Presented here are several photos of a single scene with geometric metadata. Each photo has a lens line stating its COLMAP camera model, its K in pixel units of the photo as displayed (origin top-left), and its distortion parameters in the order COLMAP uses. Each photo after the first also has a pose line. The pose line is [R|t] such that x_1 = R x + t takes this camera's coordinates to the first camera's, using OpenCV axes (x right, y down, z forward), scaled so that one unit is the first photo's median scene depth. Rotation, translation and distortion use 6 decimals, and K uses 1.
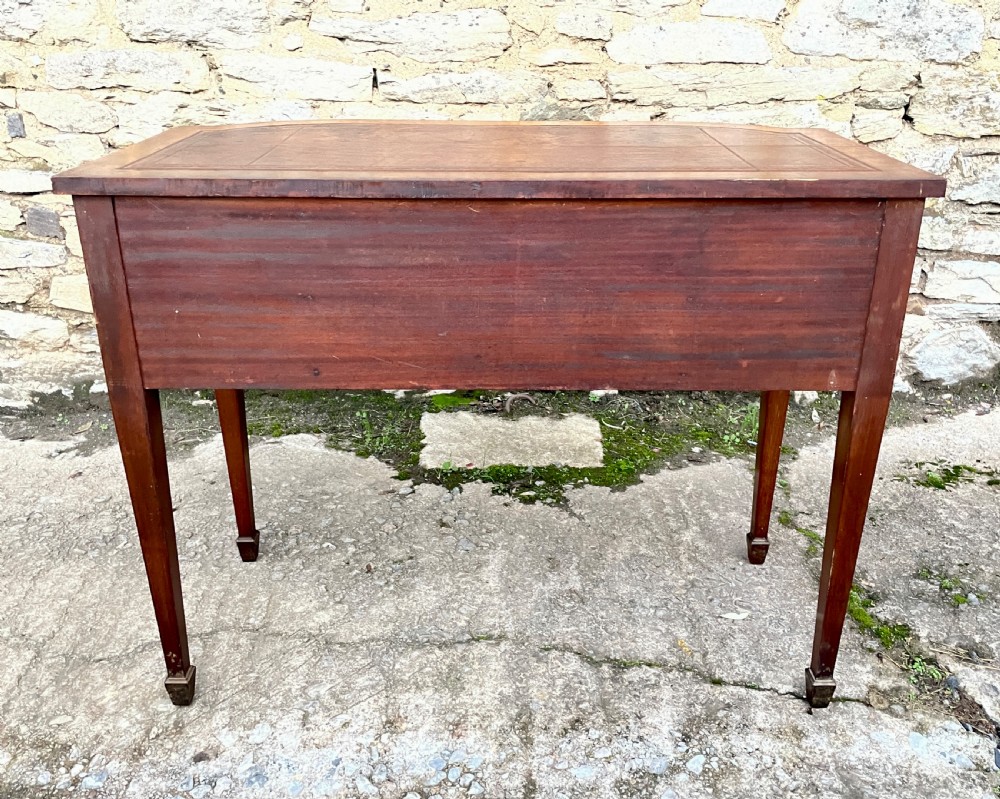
lens RADIAL K [[897.4, 0, 508.4], [0, 897.4, 353.2], [0, 0, 1]] dist [0.095010, -0.126993]
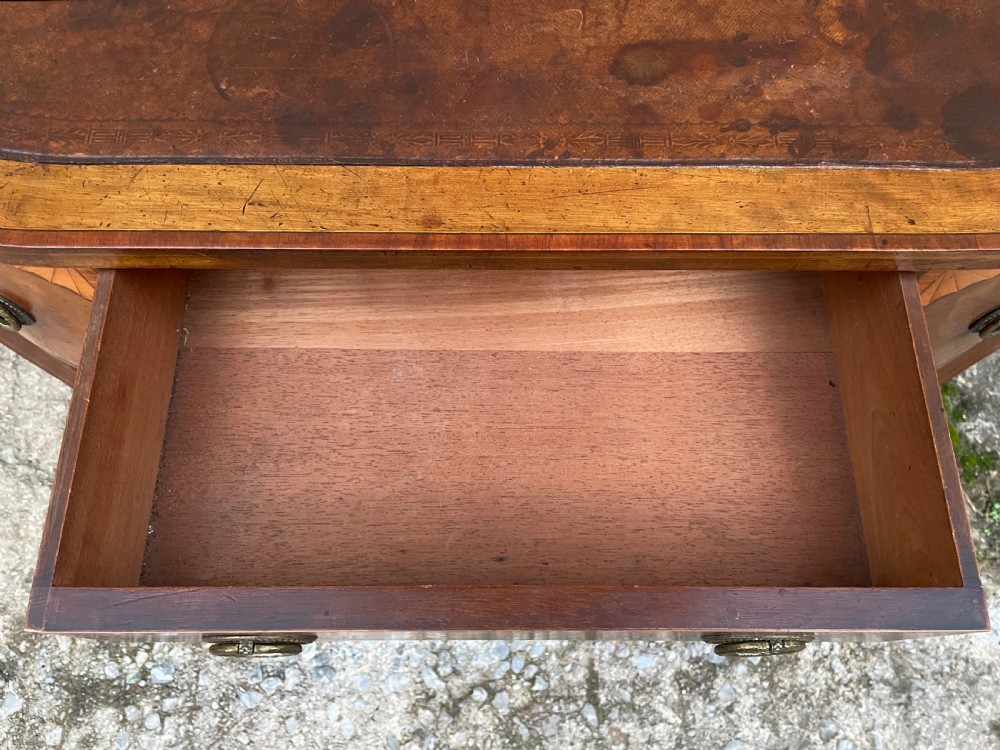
lens RADIAL K [[768.3, 0, 508.3], [0, 768.3, 378.4], [0, 0, 1]] dist [0.078778, -0.115917]
pose [[0.999772, -0.000244, 0.021333, -0.068018], [-0.015351, 0.686144, 0.727303, -0.298113], [-0.014815, -0.727465, 0.685984, 0.489752]]
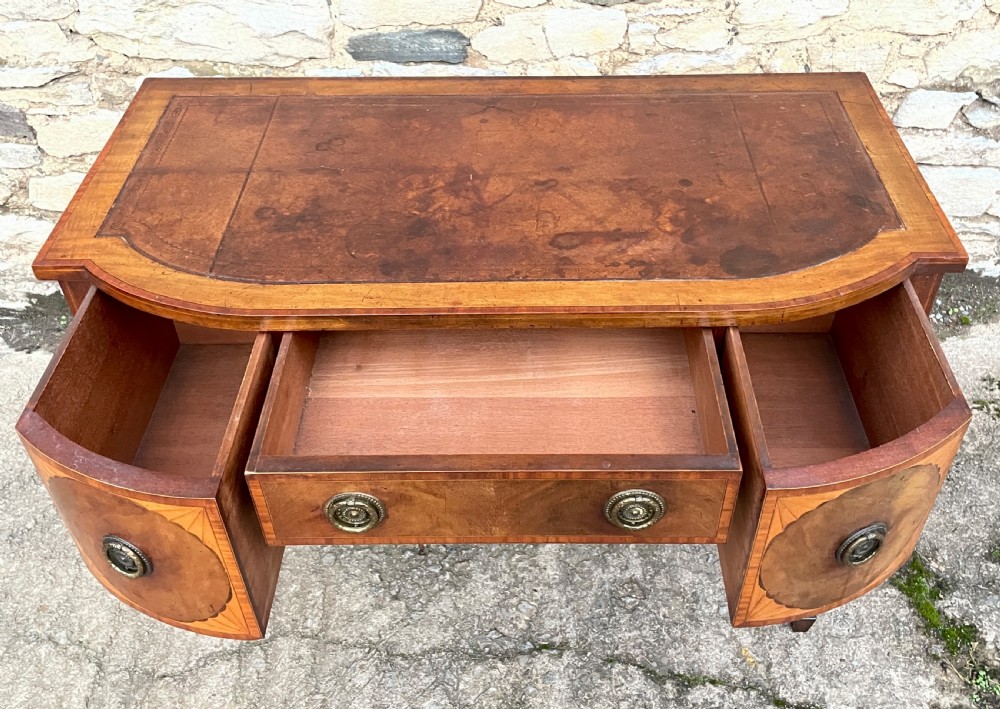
lens RADIAL K [[961.4, 0, 522.3], [0, 961.4, 325.9], [0, 0, 1]] dist [0.101323, -0.148125]
pose [[0.999955, -0.009383, -0.001080, -0.044548], [0.009197, 0.941419, 0.337114, -0.345240], [-0.002146, -0.337108, 0.941463, 0.107866]]
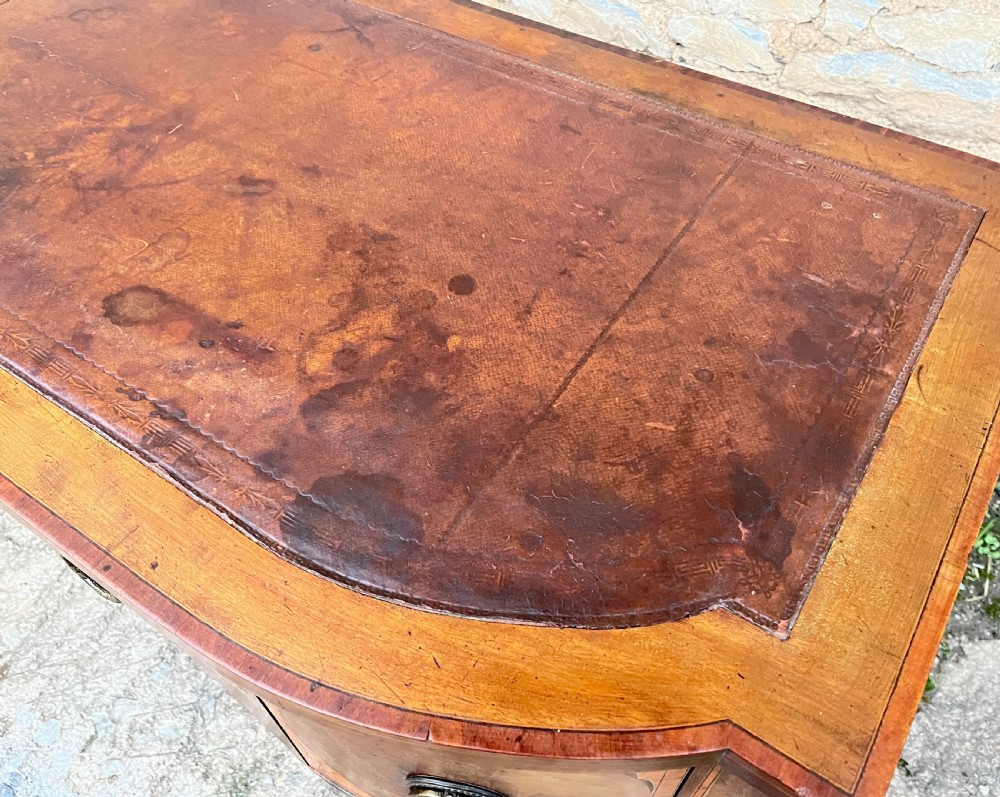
lens RADIAL K [[815.4, 0, 488.9], [0, 815.4, 394.4], [0, 0, 1]] dist [0.026849, -0.003546]
pose [[0.830787, 0.424871, -0.359551, 0.209345], [-0.183618, 0.819038, 0.543563, -0.329749], [0.525430, -0.385565, 0.758461, 0.594698]]
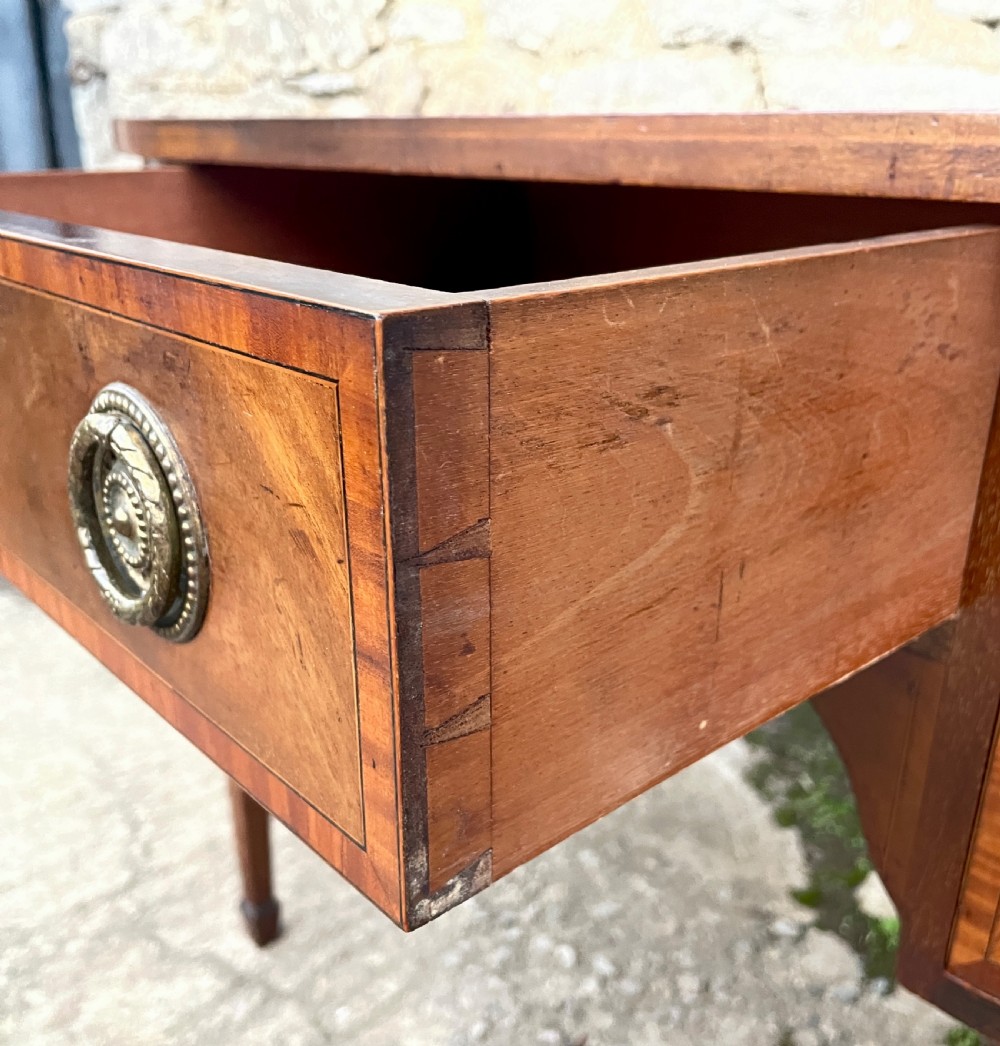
lens RADIAL K [[1062.8, 0, 497.5], [0, 1062.8, 580.7], [0, 0, 1]] dist [0.066007, -0.119817]
pose [[0.662184, 0.298753, -0.687211, 0.154402], [-0.284325, 0.948678, 0.138451, -0.079503], [0.693304, 0.103711, 0.713143, 0.531948]]
